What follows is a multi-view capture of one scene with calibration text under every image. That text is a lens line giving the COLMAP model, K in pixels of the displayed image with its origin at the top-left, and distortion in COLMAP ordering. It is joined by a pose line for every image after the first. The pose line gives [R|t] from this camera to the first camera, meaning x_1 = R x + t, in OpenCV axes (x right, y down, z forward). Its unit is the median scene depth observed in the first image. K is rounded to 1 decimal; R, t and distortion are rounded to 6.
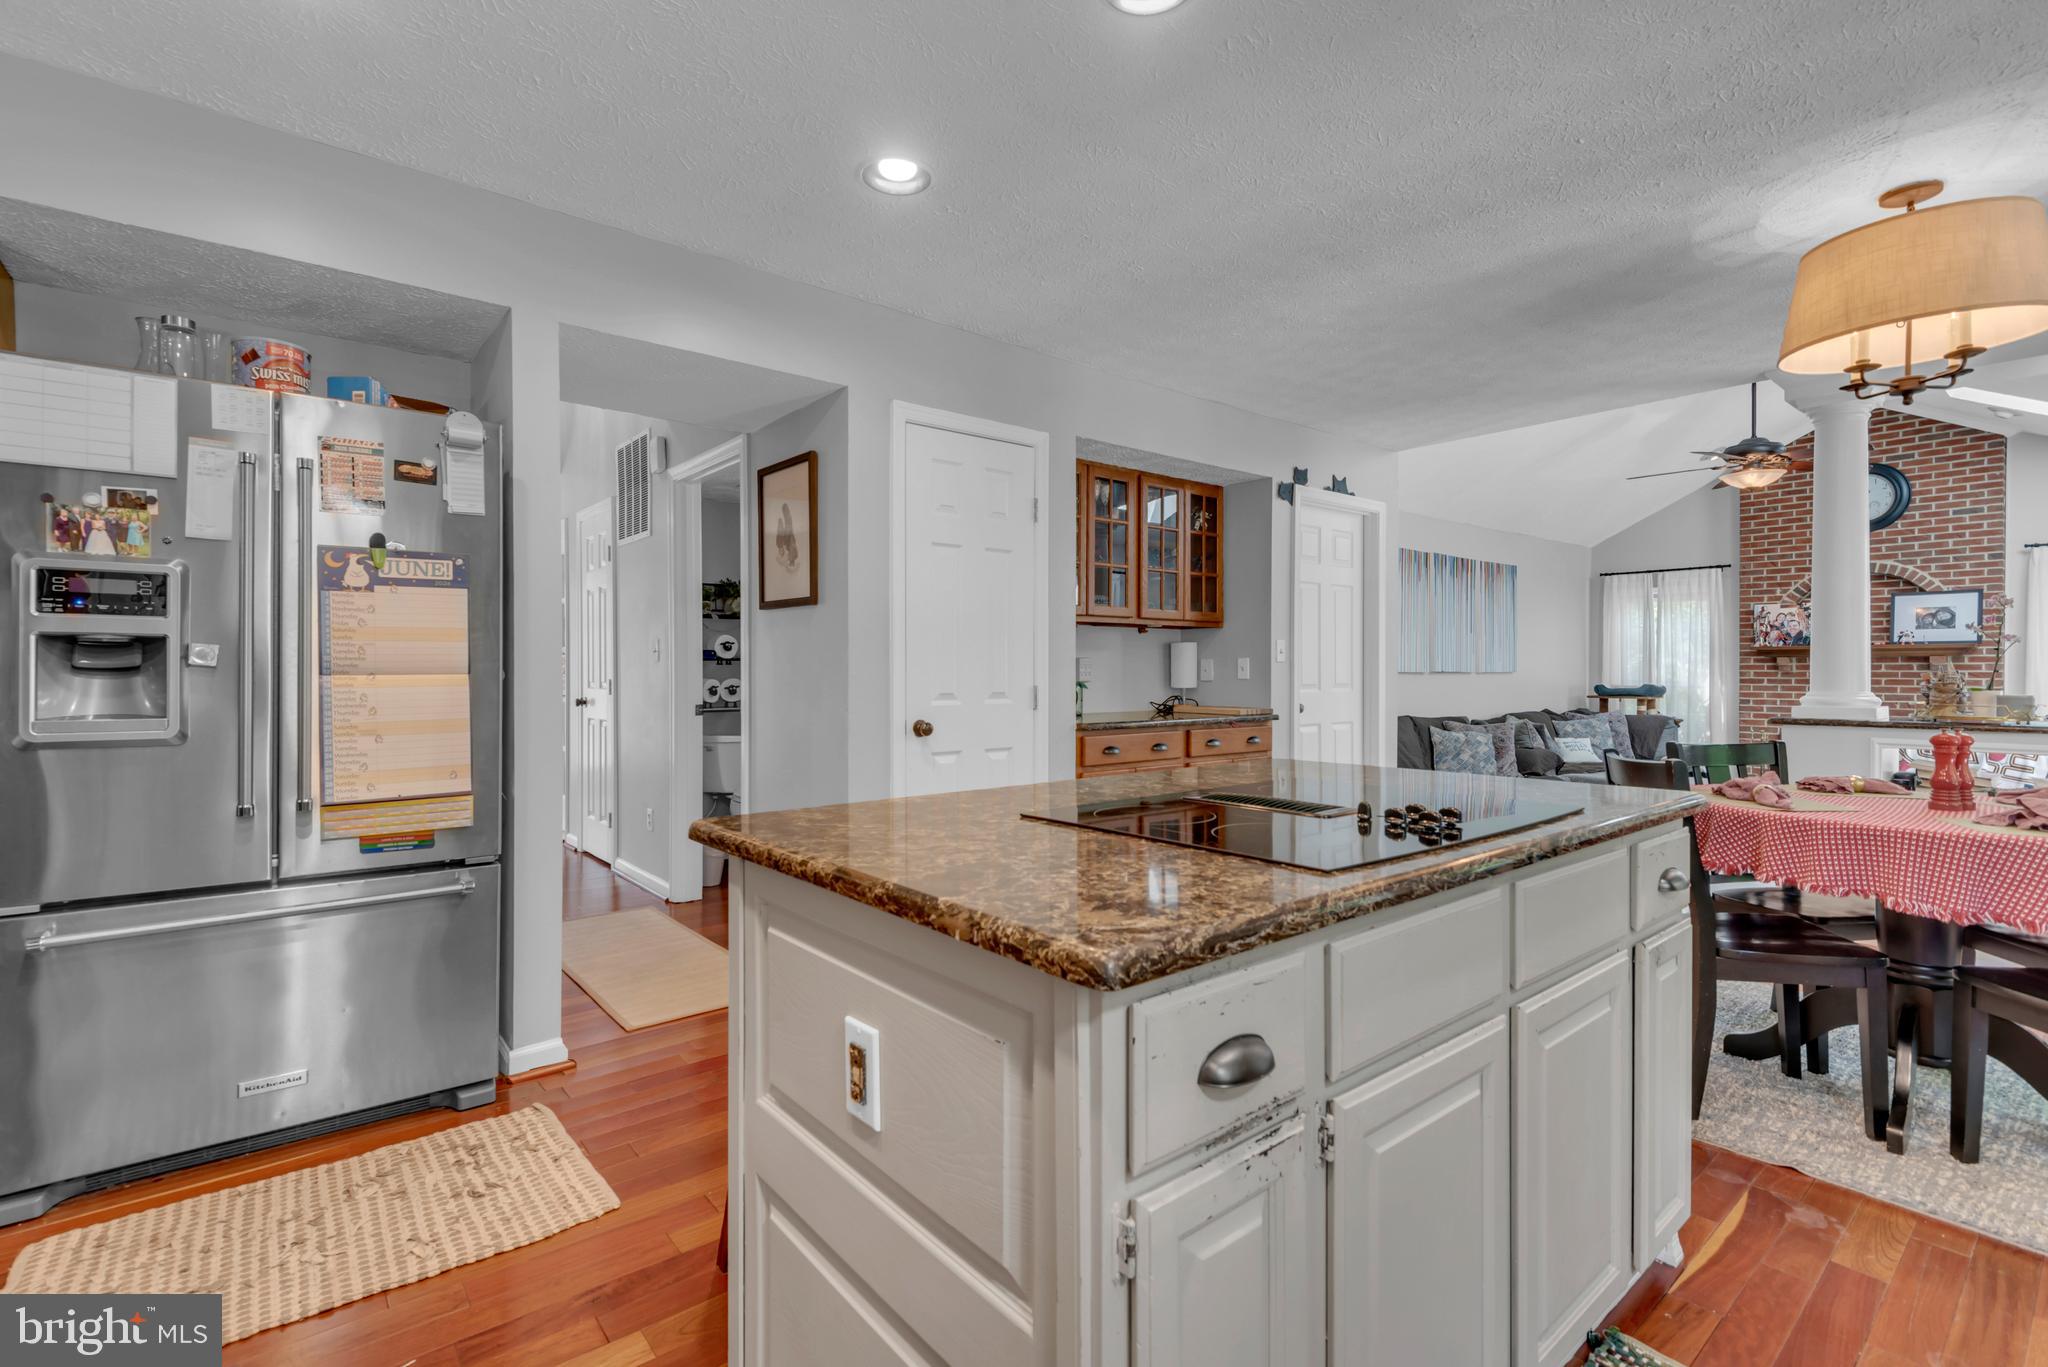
lens RADIAL K [[937.1, 0, 1016.7], [0, 937.1, 671.0], [0, 0, 1]] dist [0.012163, -0.003644]
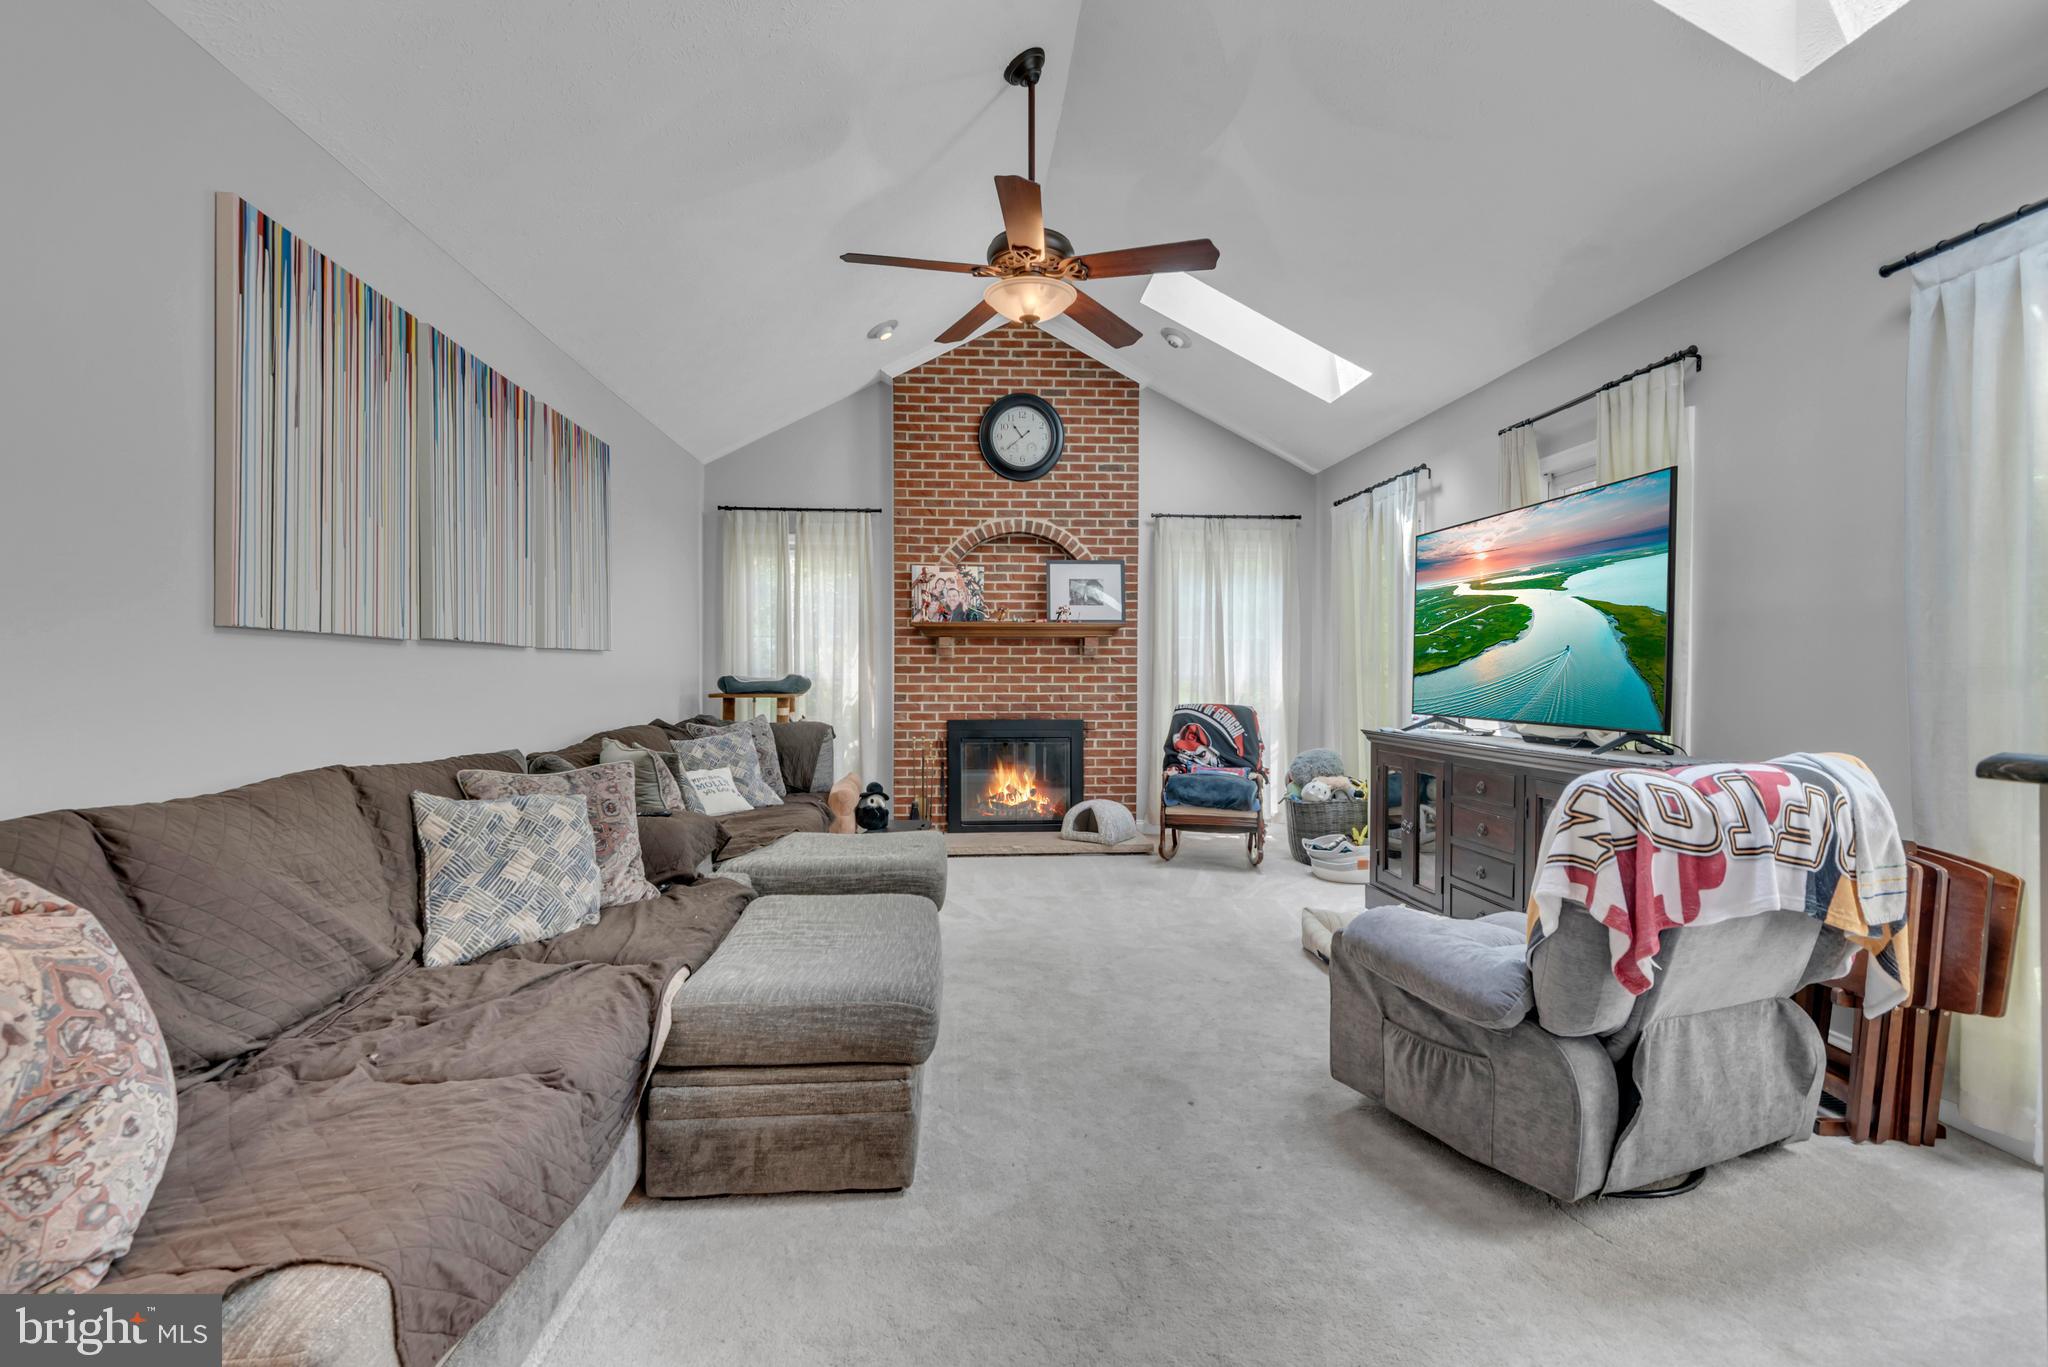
lens RADIAL K [[937.1, 0, 1012.5], [0, 937.1, 680.9], [0, 0, 1]] dist [0.012163, -0.003644]
pose [[0.584532, -0.009120, 0.811320, 0.254128], [-0.000695, 0.999931, 0.011742, 0.011675], [-0.811371, -0.007428, 0.584485, 0.546709]]
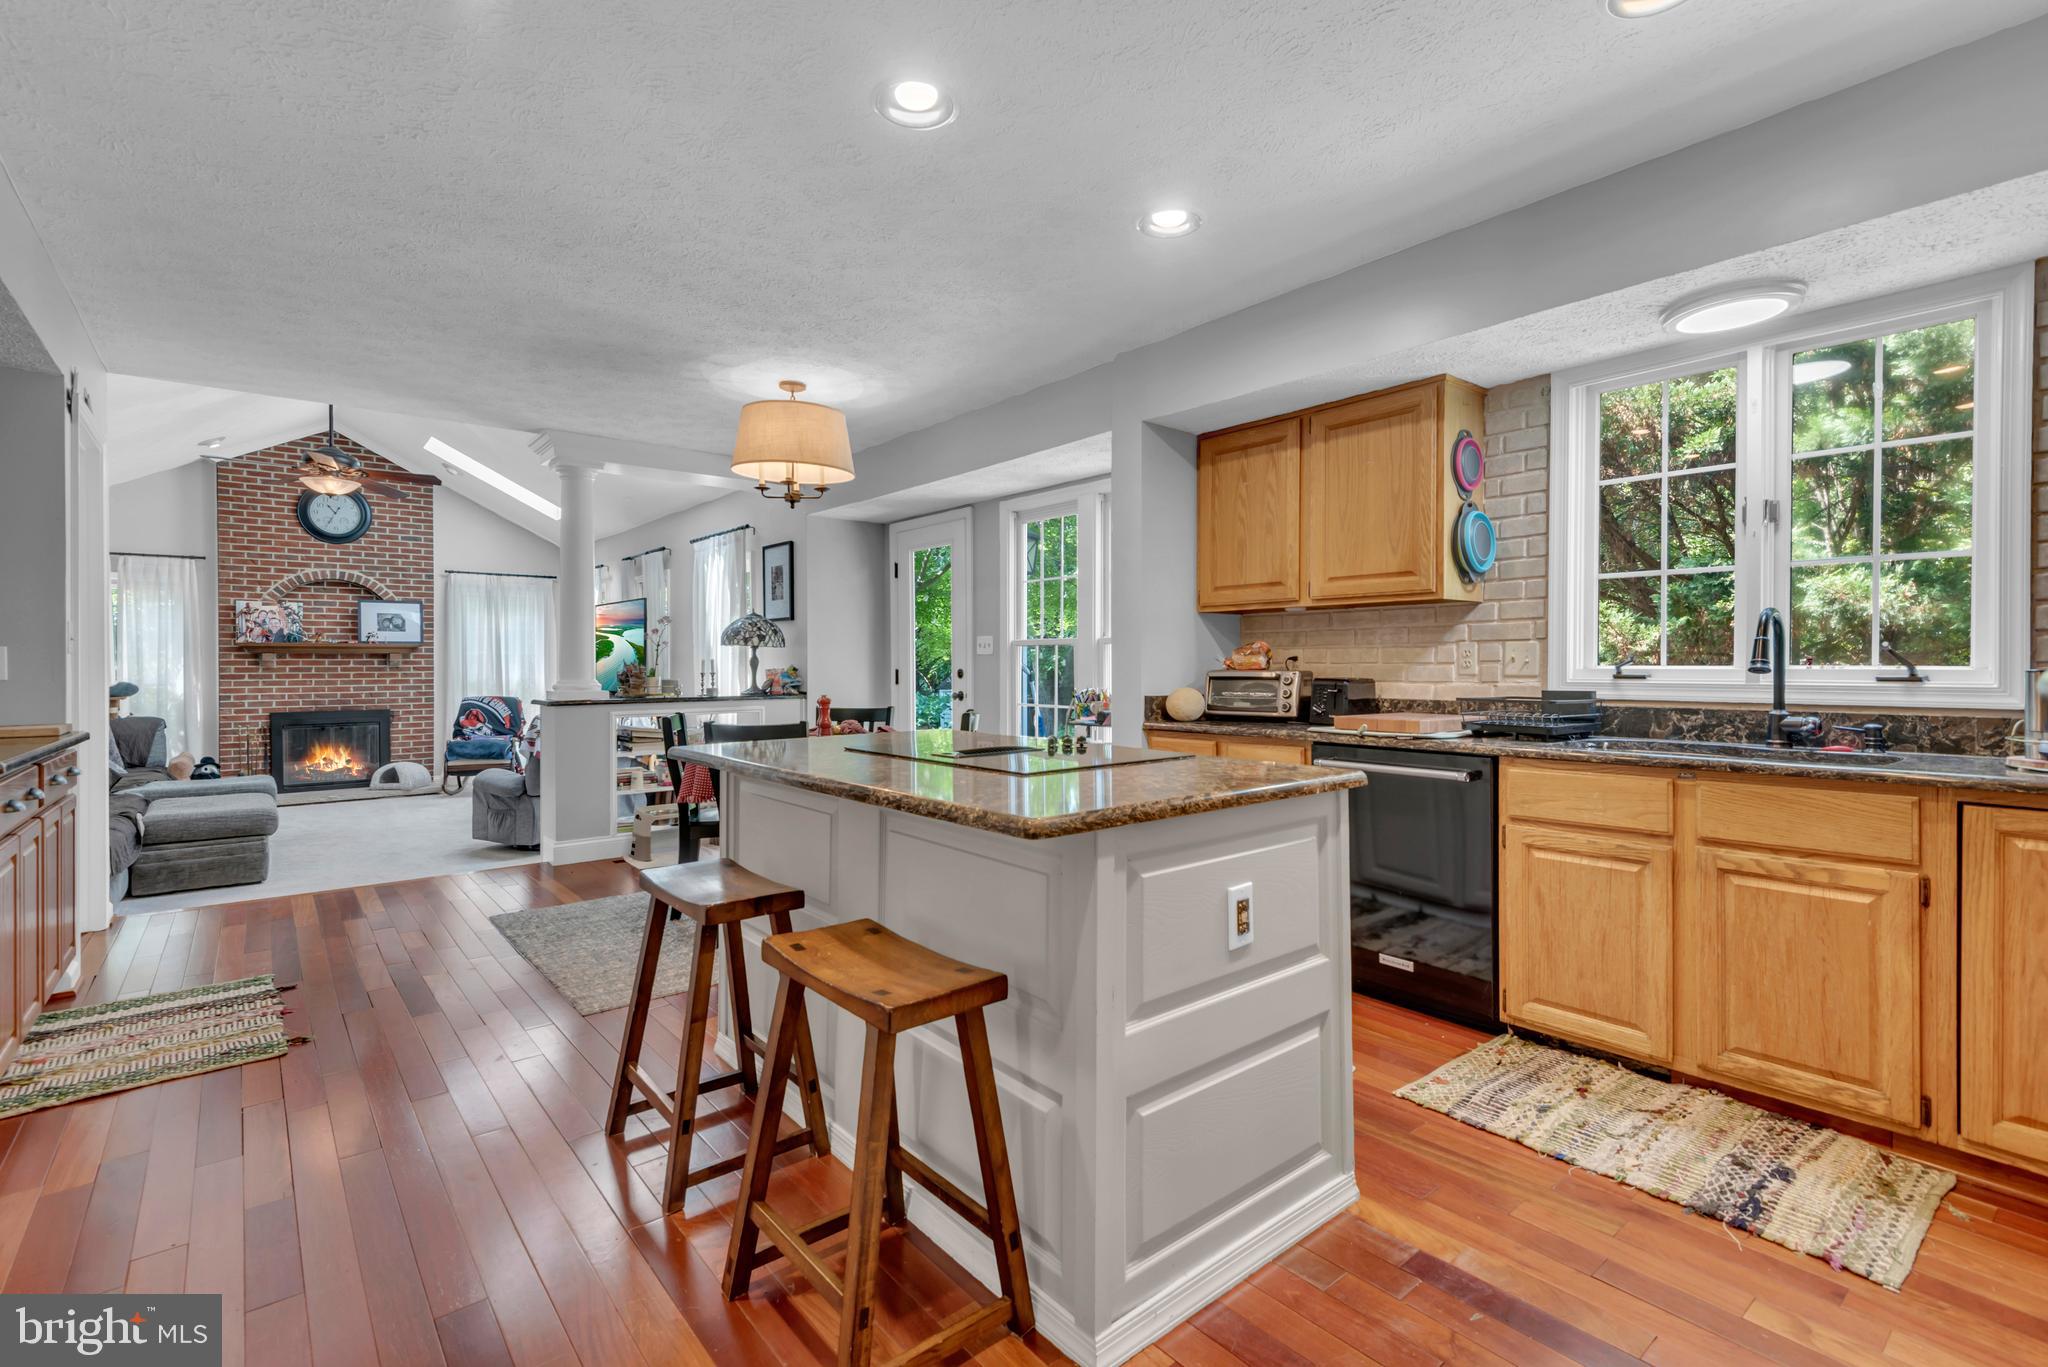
lens RADIAL K [[937.1, 0, 1018.2], [0, 937.1, 665.9], [0, 0, 1]] dist [0.012163, -0.003644]
pose [[0.008686, -0.004027, 0.999954, -0.225009], [0.004978, 0.999980, 0.003984, -0.000707], [-0.999950, 0.004943, 0.008706, 0.173793]]
